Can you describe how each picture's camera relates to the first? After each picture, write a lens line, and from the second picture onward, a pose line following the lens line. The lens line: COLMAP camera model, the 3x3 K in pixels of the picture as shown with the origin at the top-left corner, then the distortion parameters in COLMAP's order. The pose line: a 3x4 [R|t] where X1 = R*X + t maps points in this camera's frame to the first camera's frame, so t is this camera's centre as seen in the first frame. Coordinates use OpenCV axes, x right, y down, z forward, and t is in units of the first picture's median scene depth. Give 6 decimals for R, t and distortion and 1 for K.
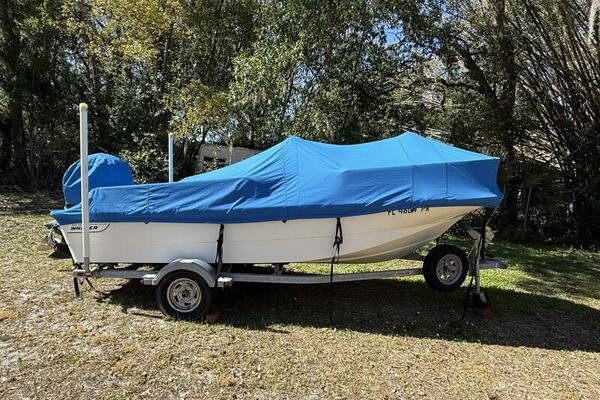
lens RADIAL K [[305.6, 0, 299.2], [0, 305.6, 198.0], [0, 0, 1]] dist [0.000457, 0.001768]
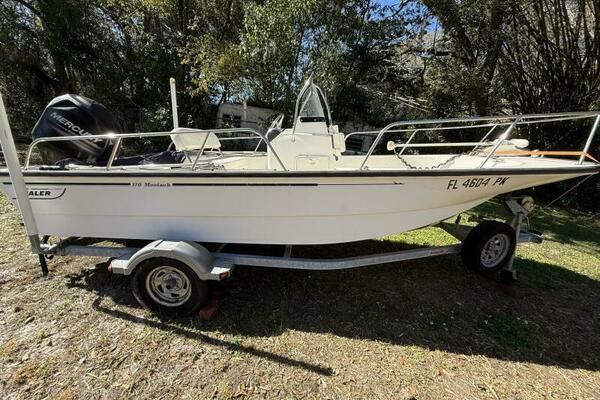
lens RADIAL K [[236.5, 0, 298.2], [0, 236.5, 201.3], [0, 0, 1]] dist [-0.002125, -0.000203]
pose [[0.999518, 0.030282, -0.006769, -0.055084], [-0.028238, 0.978131, 0.206063, -0.019374], [0.012861, -0.205773, 0.978515, 0.457423]]
